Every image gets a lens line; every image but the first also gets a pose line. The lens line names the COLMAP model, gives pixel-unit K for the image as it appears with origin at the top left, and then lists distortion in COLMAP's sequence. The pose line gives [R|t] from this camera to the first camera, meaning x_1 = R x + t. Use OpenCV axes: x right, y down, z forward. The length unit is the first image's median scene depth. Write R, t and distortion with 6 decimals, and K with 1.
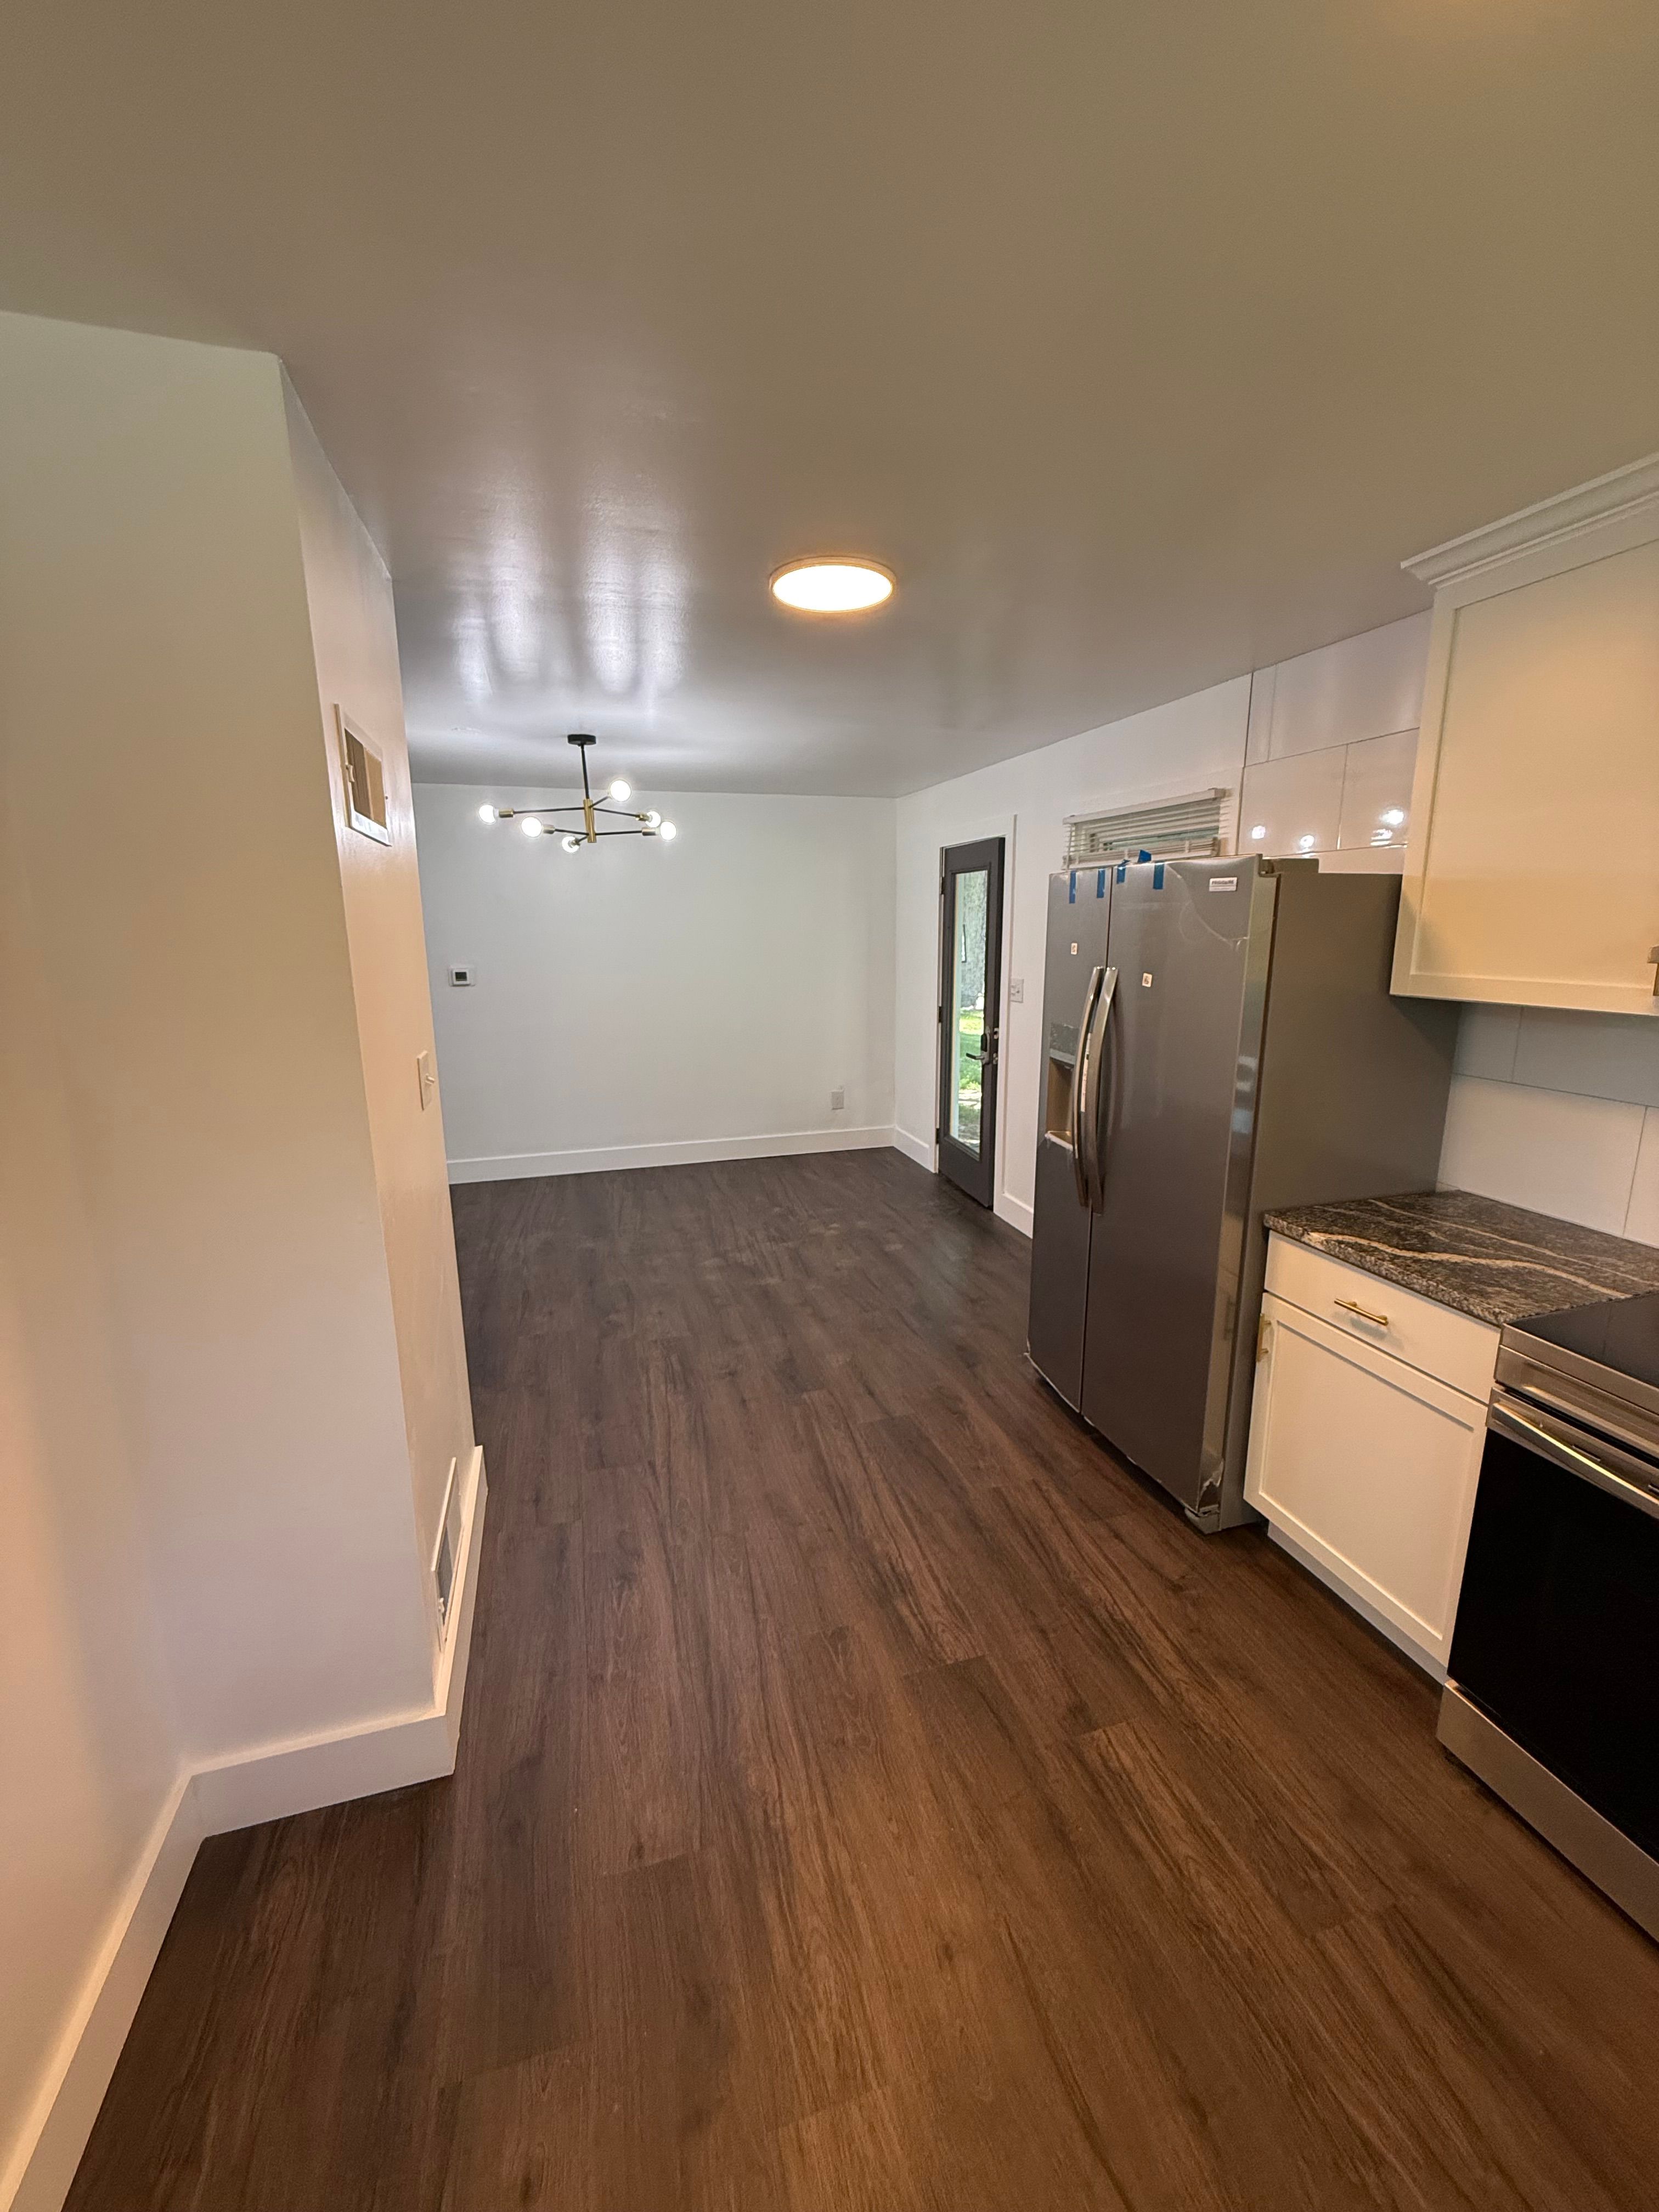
lens RADIAL K [[883.8, 0, 827.2], [0, 883.8, 1100.6], [0, 0, 1]] dist [-0.001384, 0.000576]
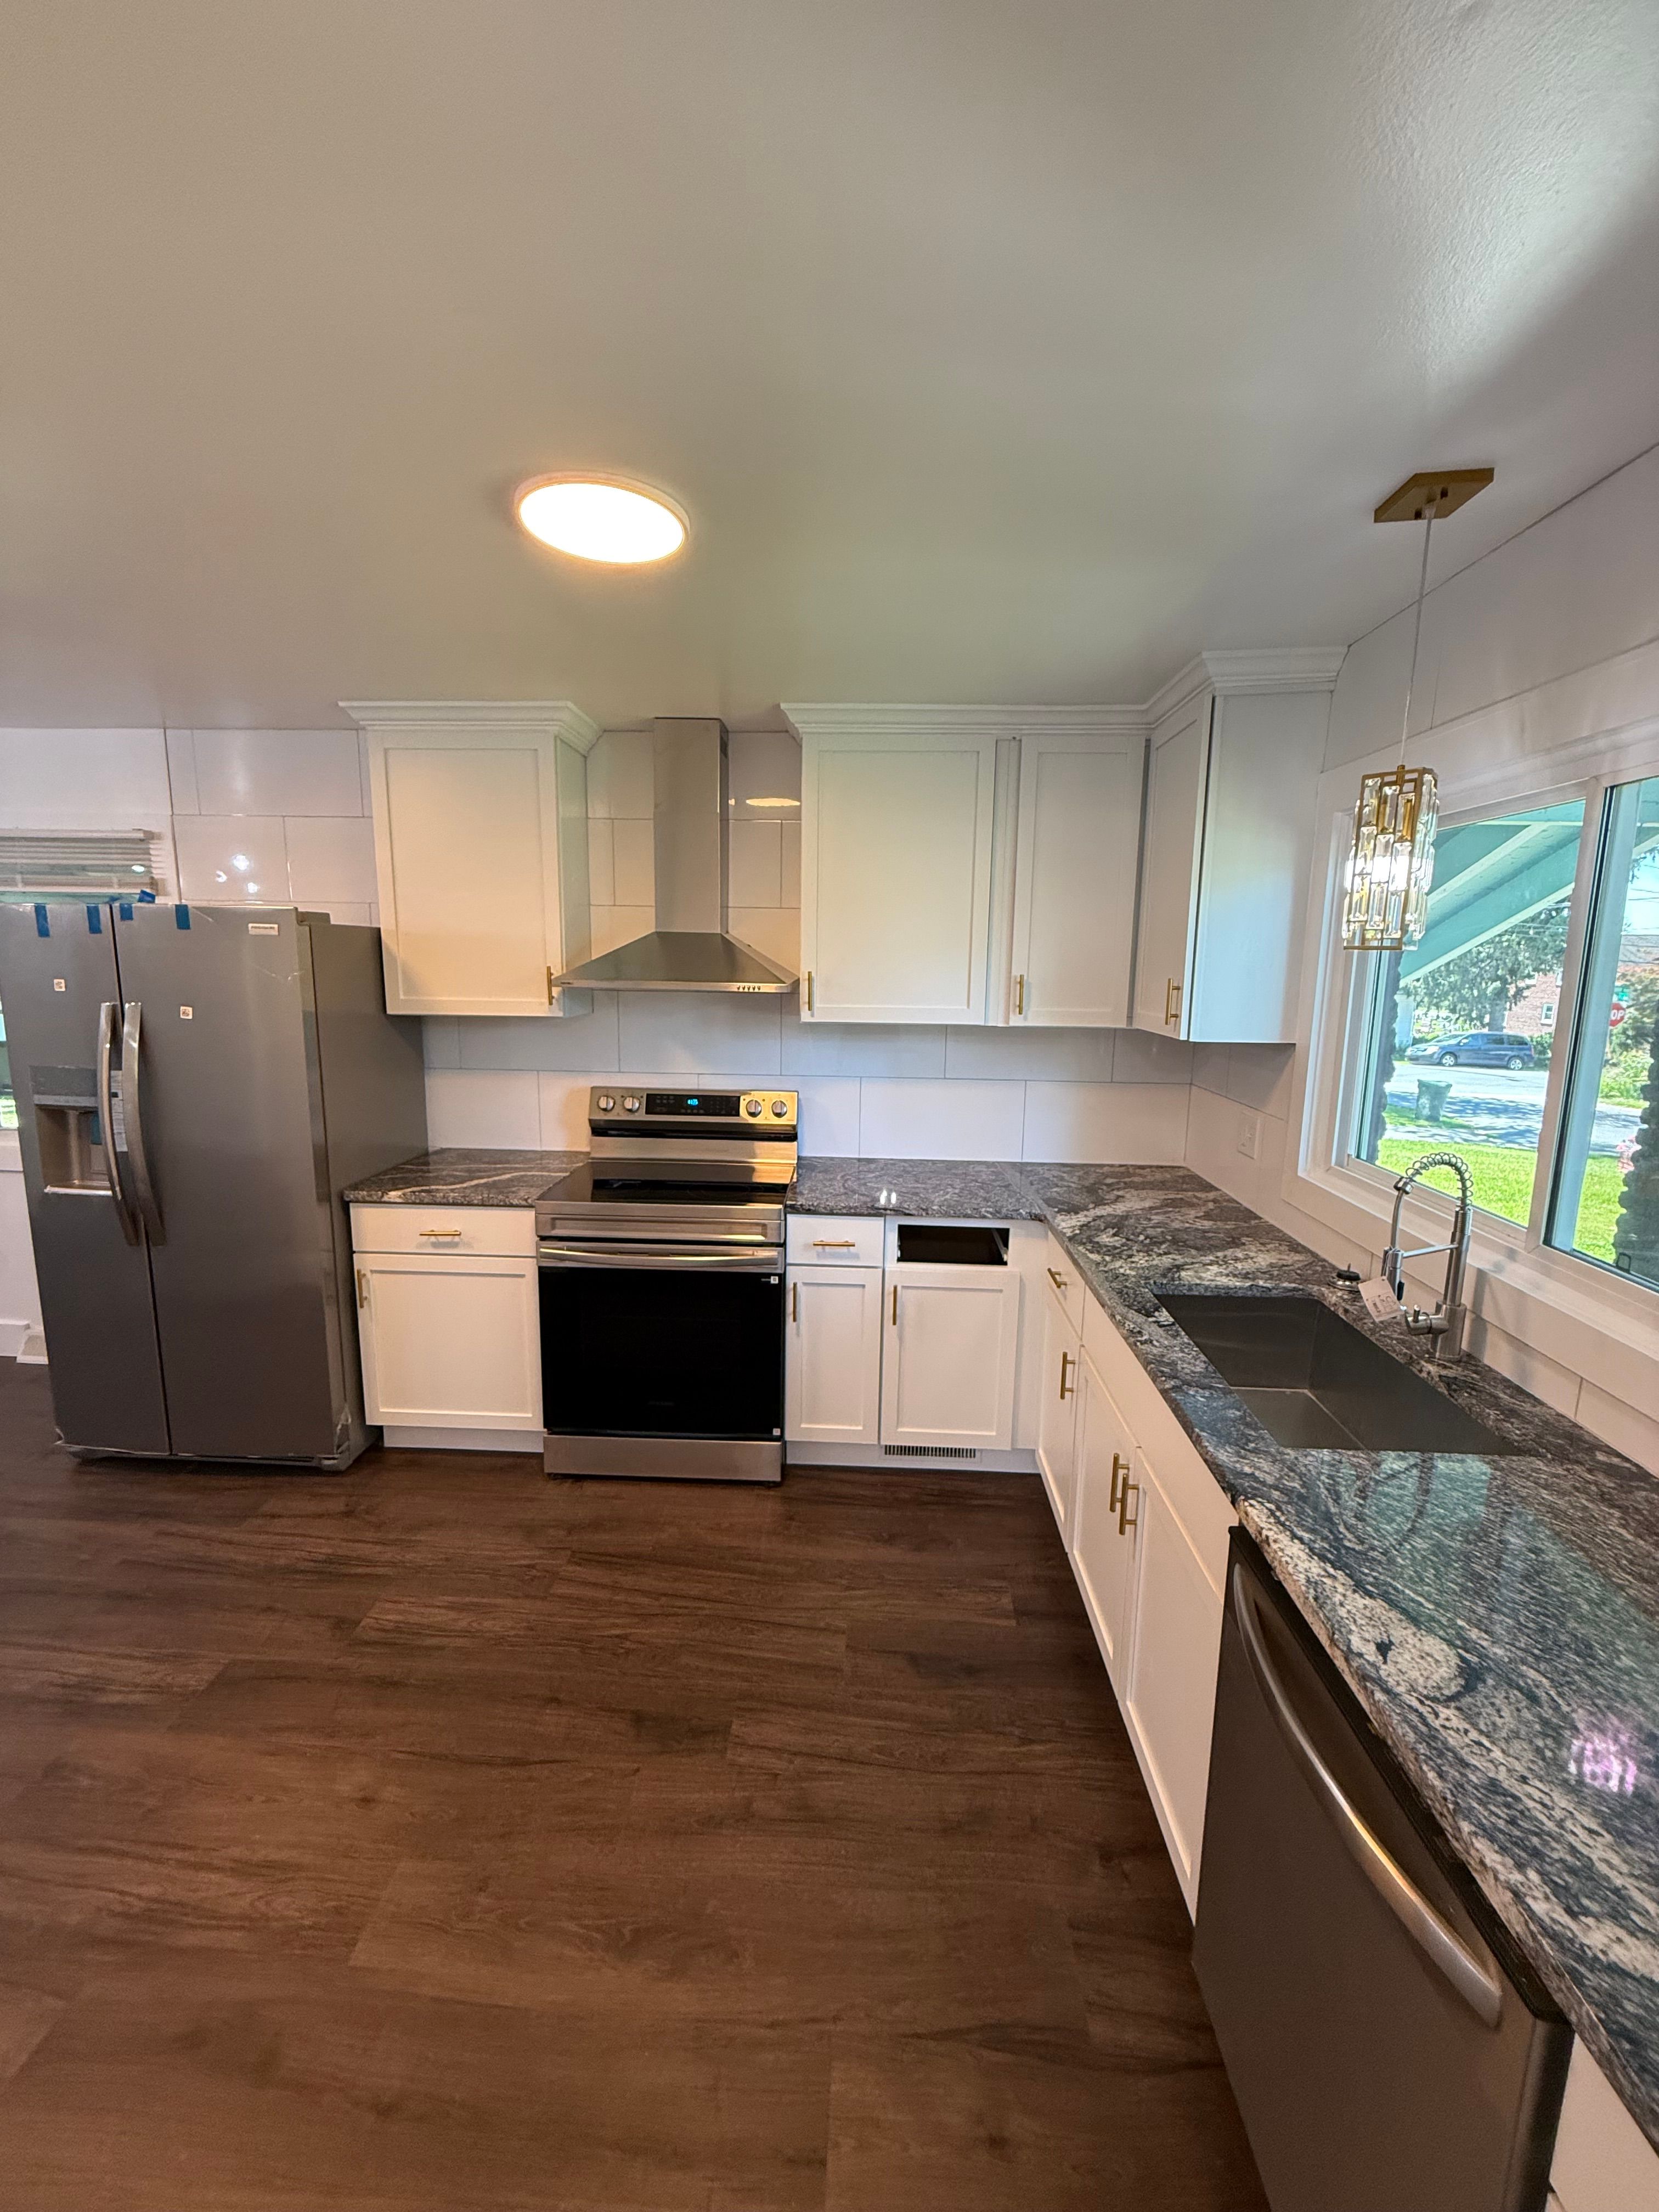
lens RADIAL K [[883.8, 0, 828.9], [0, 883.8, 1102.0], [0, 0, 1]] dist [-0.001384, 0.000576]
pose [[0.331135, -0.140587, 0.933051, -0.404557], [0.170404, 0.981490, 0.087410, 0.010296], [-0.928069, 0.130051, 0.348962, -0.089910]]
